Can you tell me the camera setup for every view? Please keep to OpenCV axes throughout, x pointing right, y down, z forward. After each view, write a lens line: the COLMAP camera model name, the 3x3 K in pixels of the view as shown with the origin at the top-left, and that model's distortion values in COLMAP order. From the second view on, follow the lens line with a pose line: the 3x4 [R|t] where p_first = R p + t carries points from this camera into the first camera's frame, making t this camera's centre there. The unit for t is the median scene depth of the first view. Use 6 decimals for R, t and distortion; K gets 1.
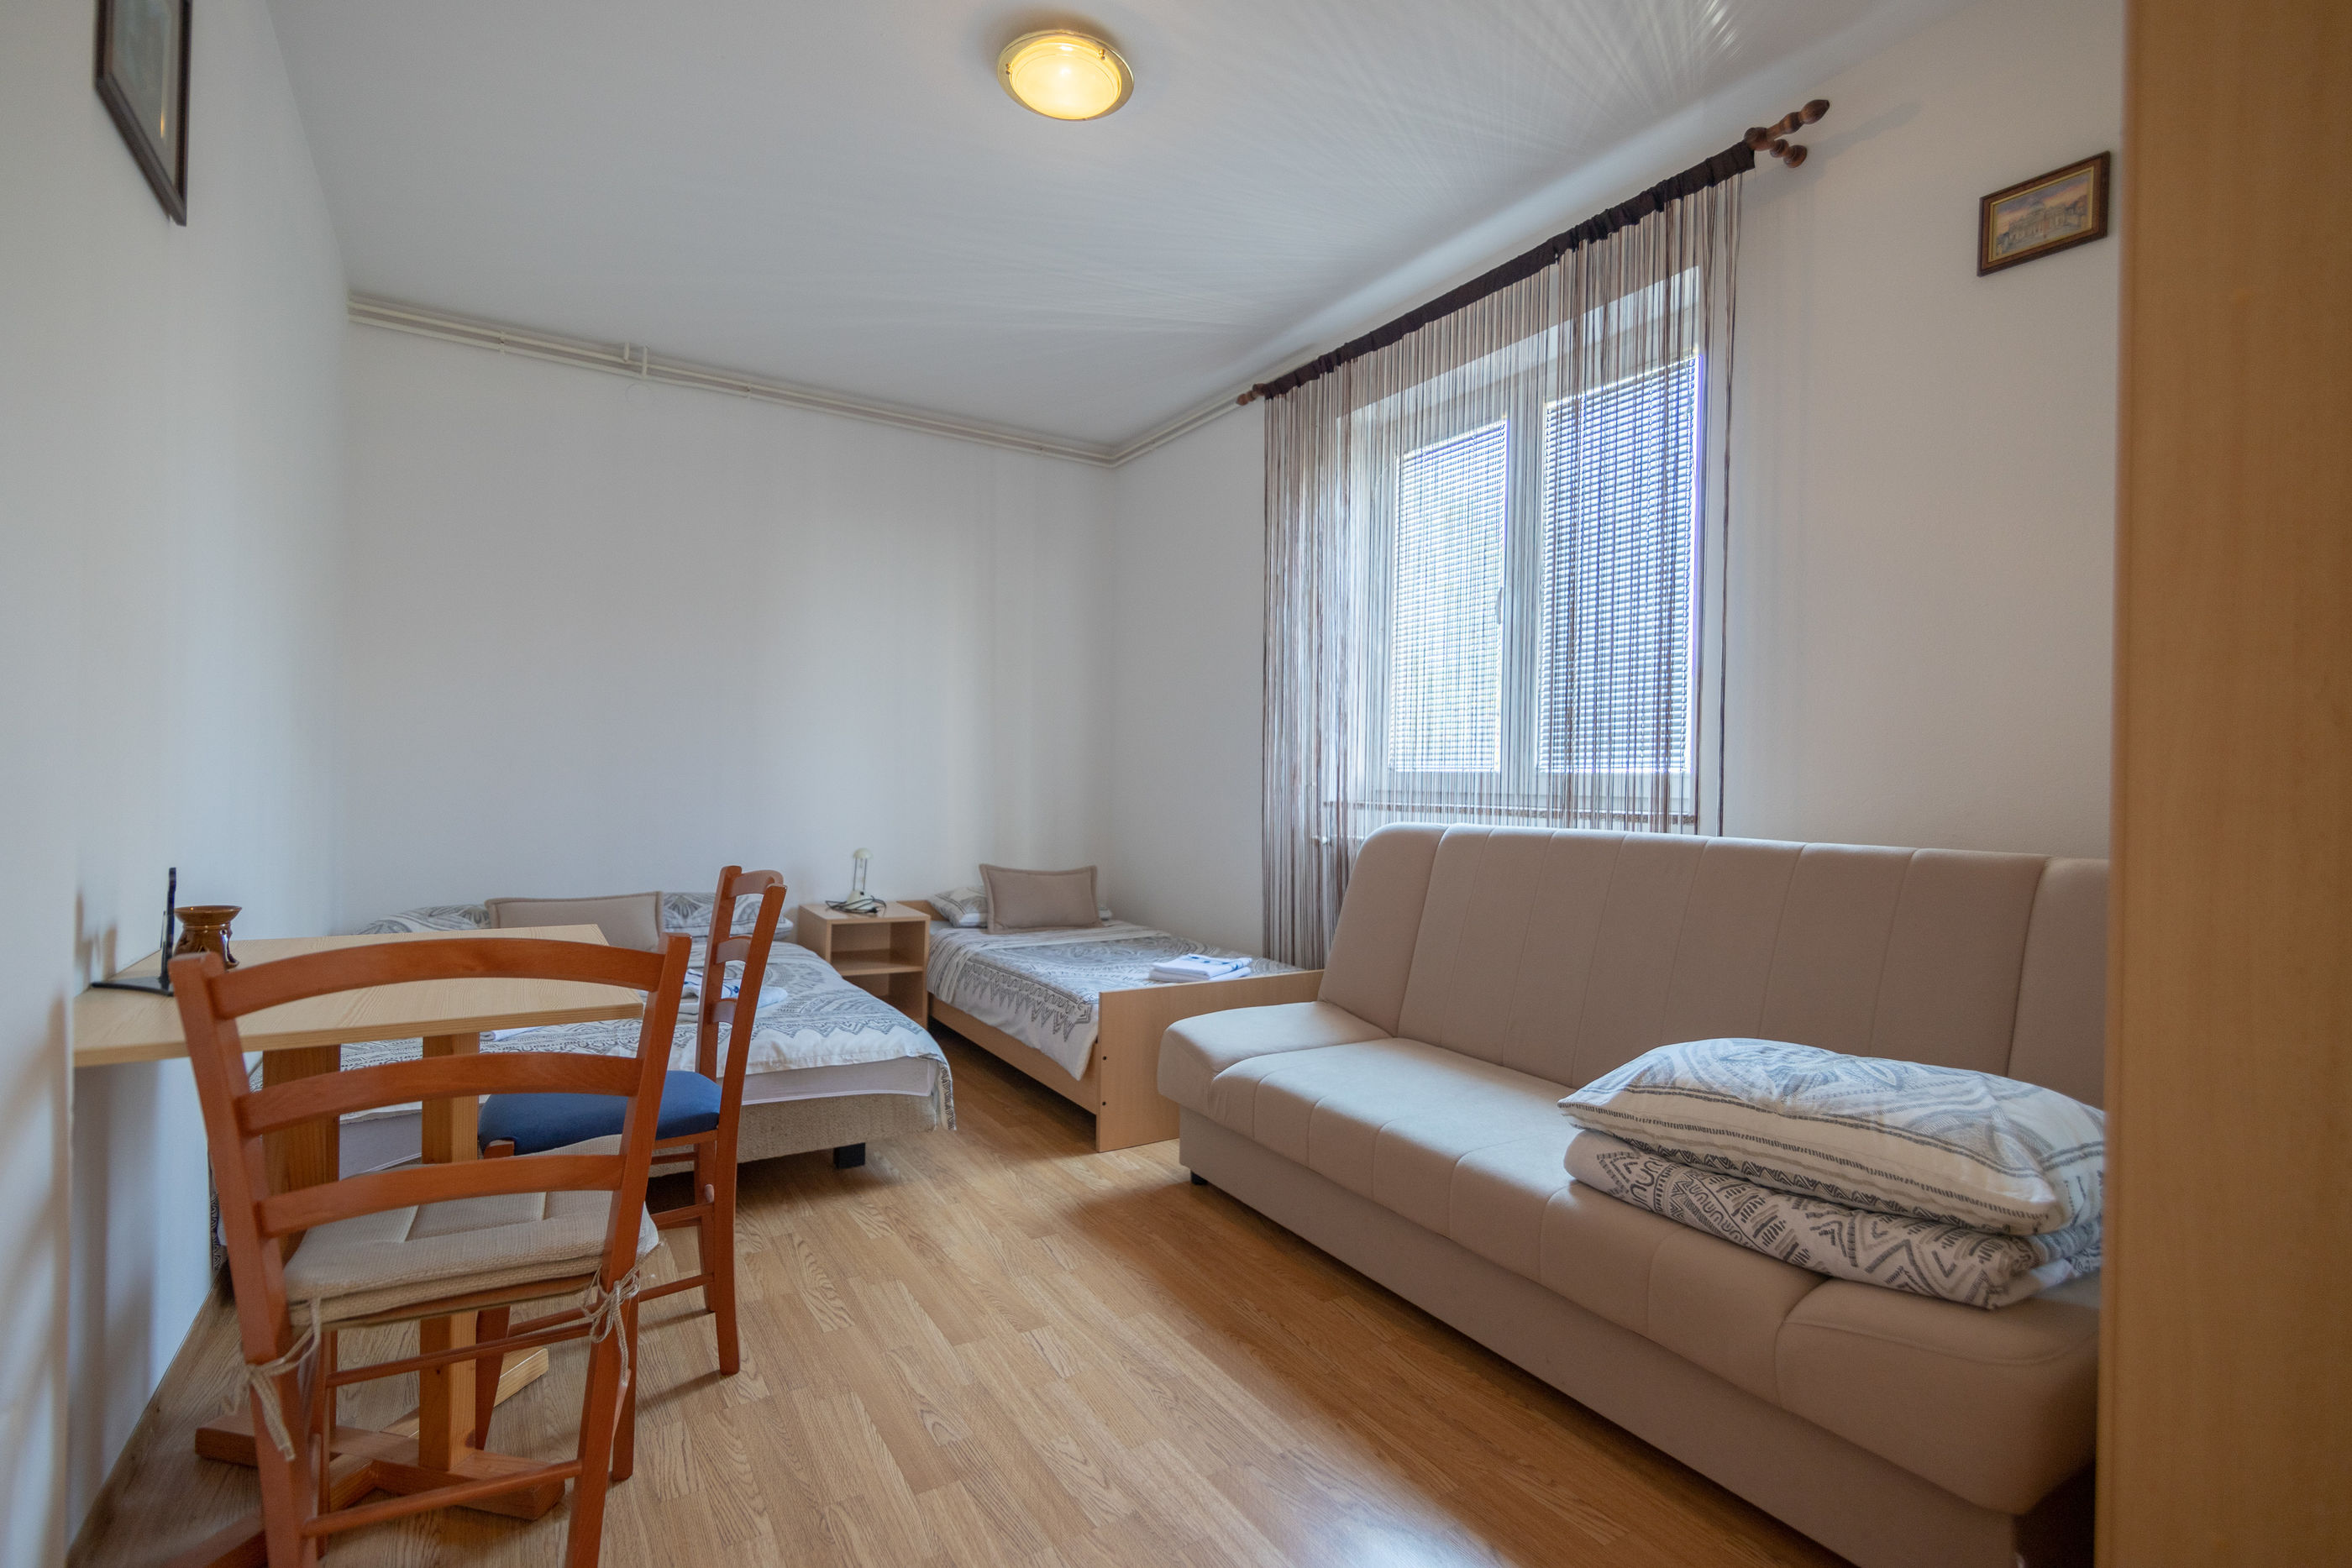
lens RADIAL K [[1078.3, 0, 1171.1], [0, 1078.3, 787.8], [0, 0, 1]] dist [-0.012192, 0.000520]
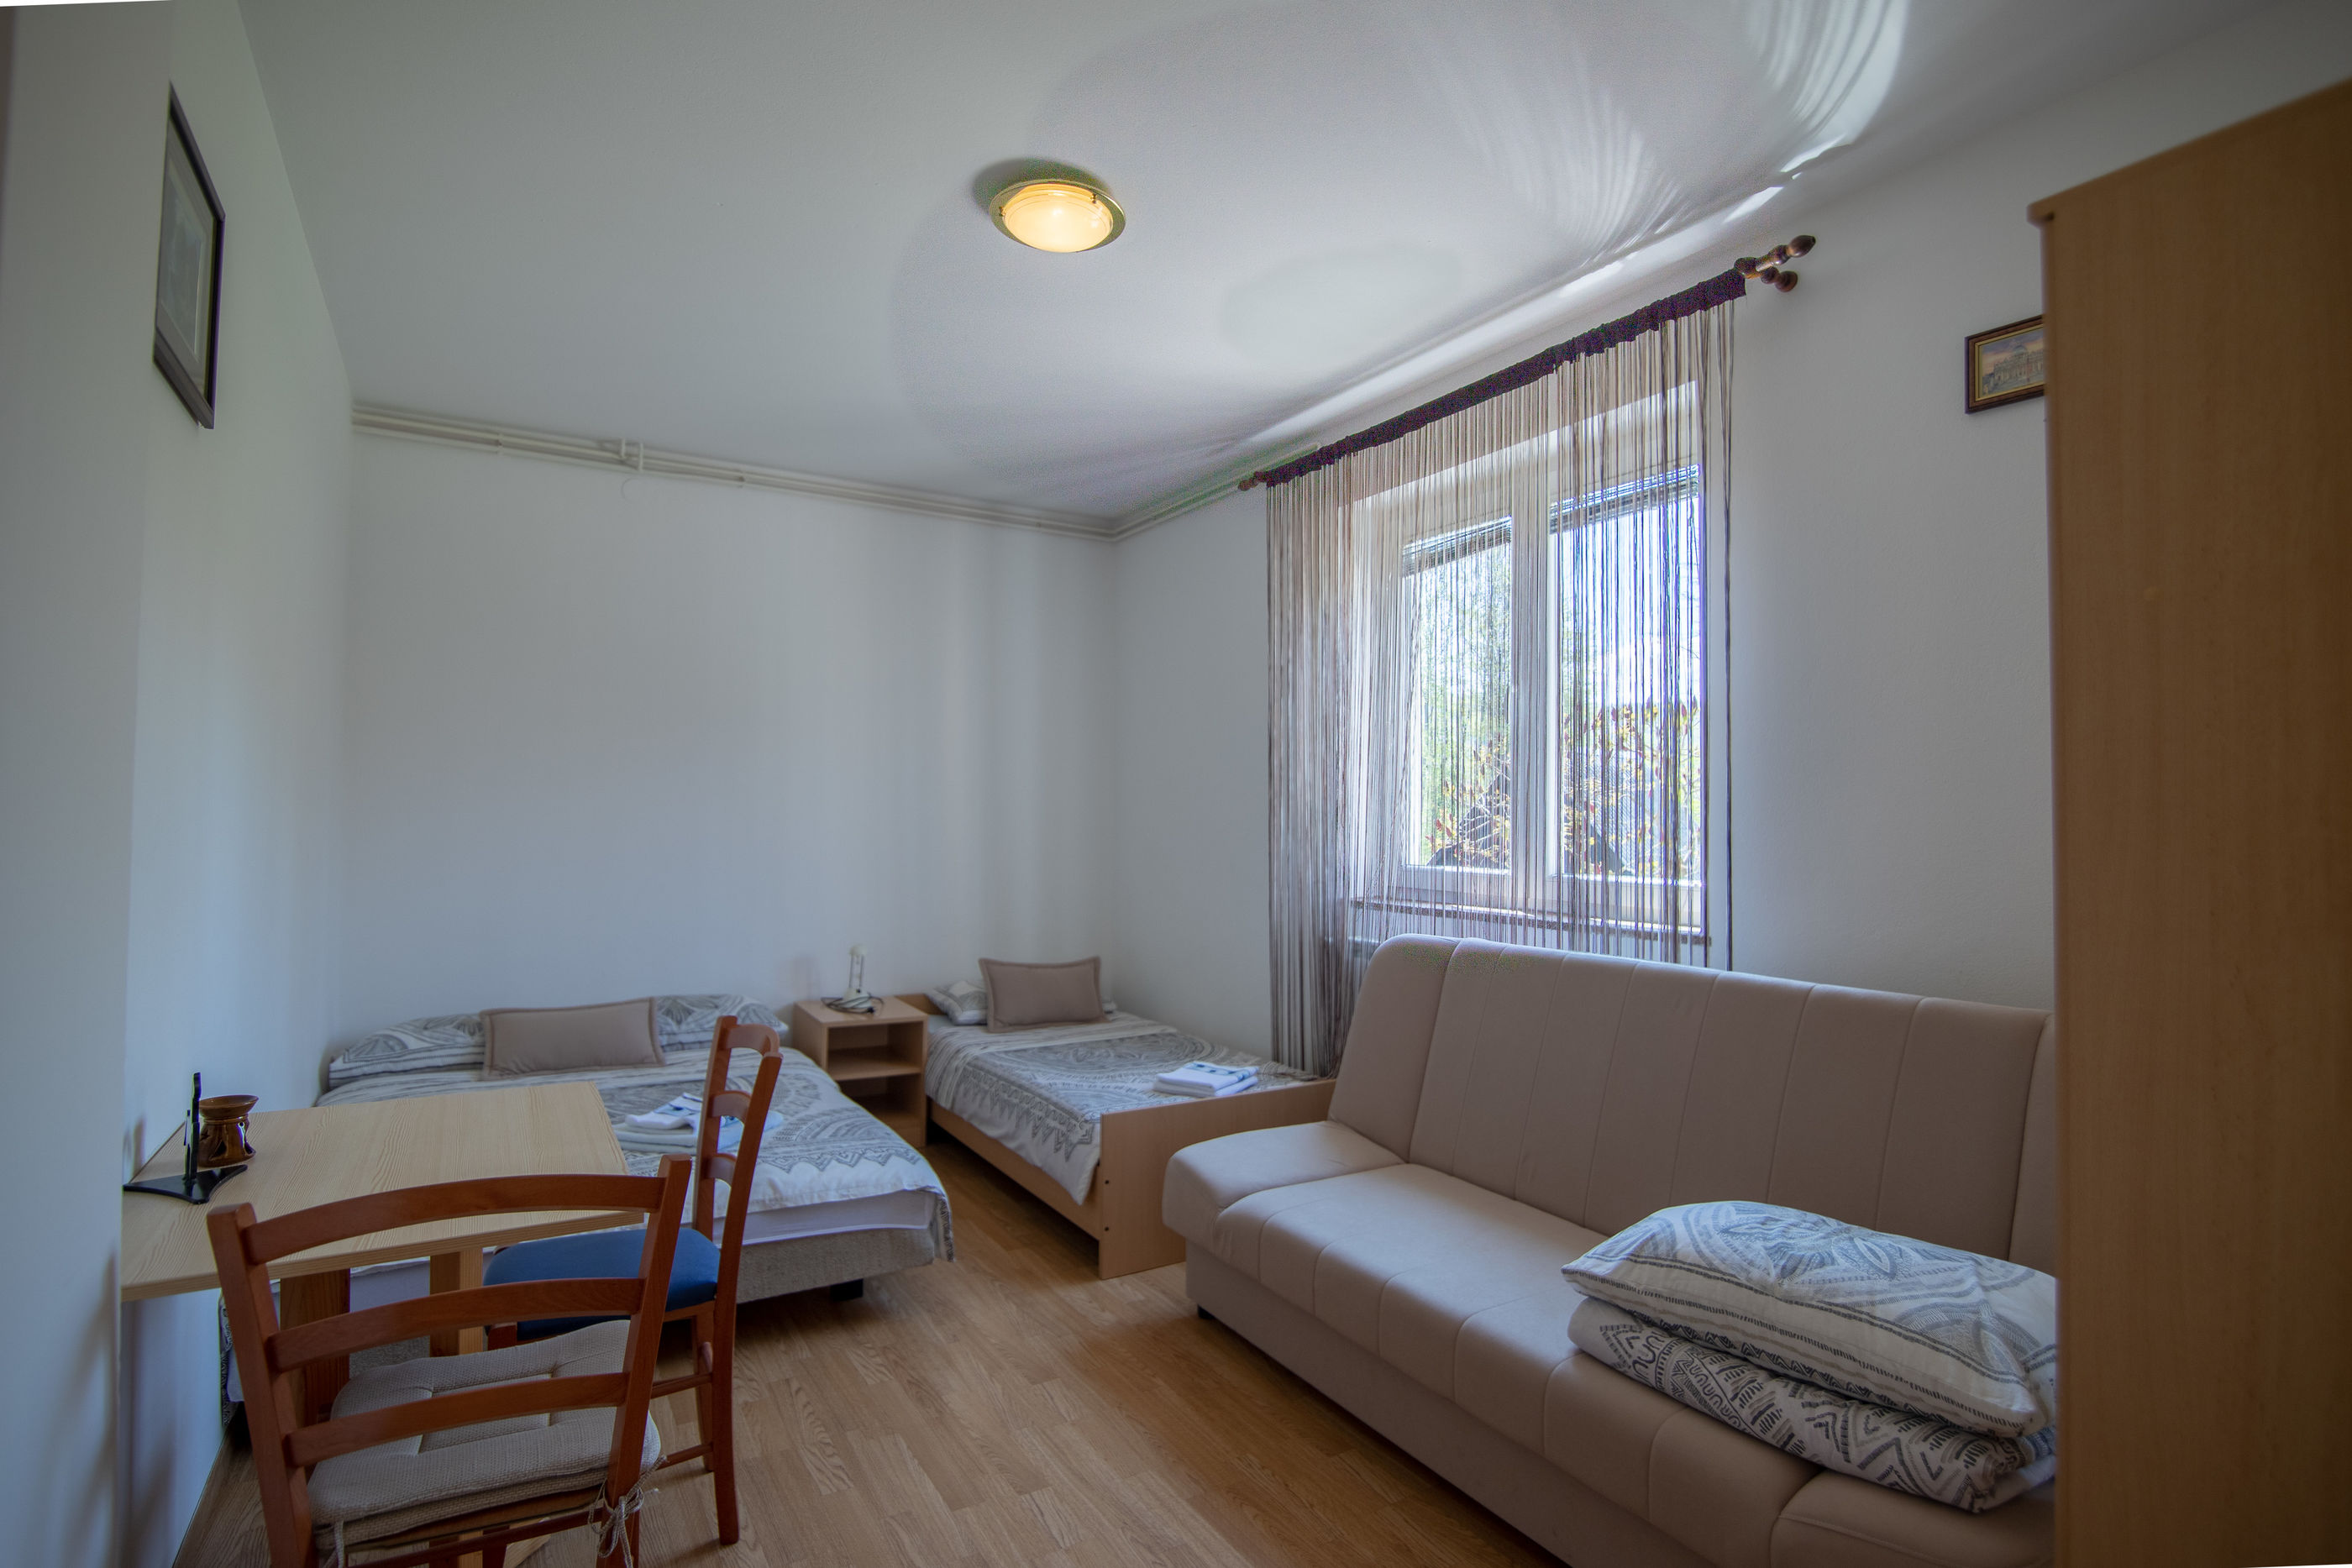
lens RADIAL K [[1139.2, 0, 1167.3], [0, 1139.2, 778.7], [0, 0, 1]] dist [-0.031067, 0.000772]
pose [[0.999819, -0.011762, -0.014929, 0.015559], [0.011250, 0.999362, -0.033893, -0.100916], [0.015318, 0.033719, 0.999314, -0.044476]]
